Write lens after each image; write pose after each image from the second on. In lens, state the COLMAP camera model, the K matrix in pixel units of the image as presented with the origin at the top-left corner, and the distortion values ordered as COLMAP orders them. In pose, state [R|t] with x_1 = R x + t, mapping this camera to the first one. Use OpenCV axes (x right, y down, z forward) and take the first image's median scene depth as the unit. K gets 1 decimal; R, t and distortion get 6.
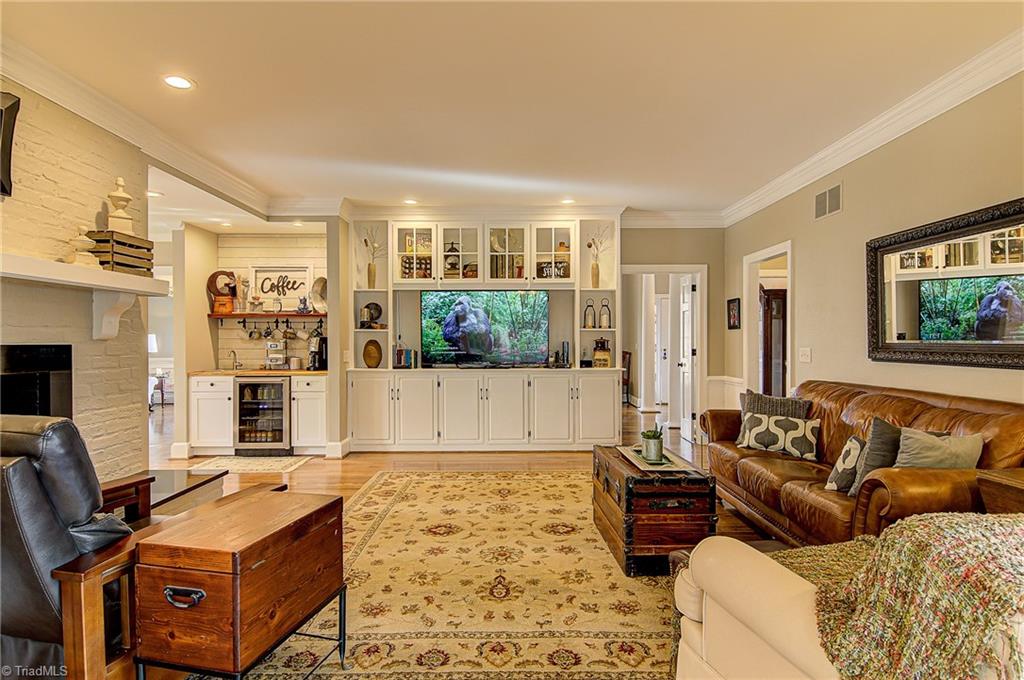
lens RADIAL K [[541.8, 0, 515.4], [0, 541.8, 343.3], [0, 0, 1]] dist [0.007880, -0.008761]
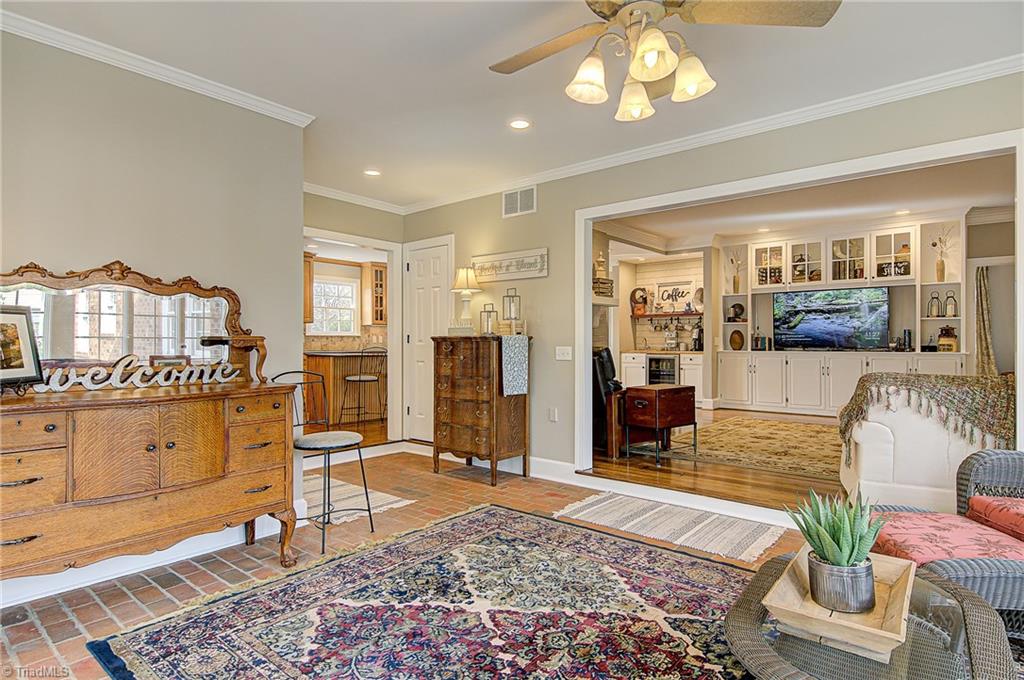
lens RADIAL K [[541.8, 0, 511.8], [0, 541.8, 342.2], [0, 0, 1]] dist [0.007880, -0.008761]
pose [[0.762194, 0.001073, -0.647347, 0.203199], [-0.002424, 0.999996, -0.001196, 0.028007], [0.647344, 0.002480, 0.762194, -0.448556]]
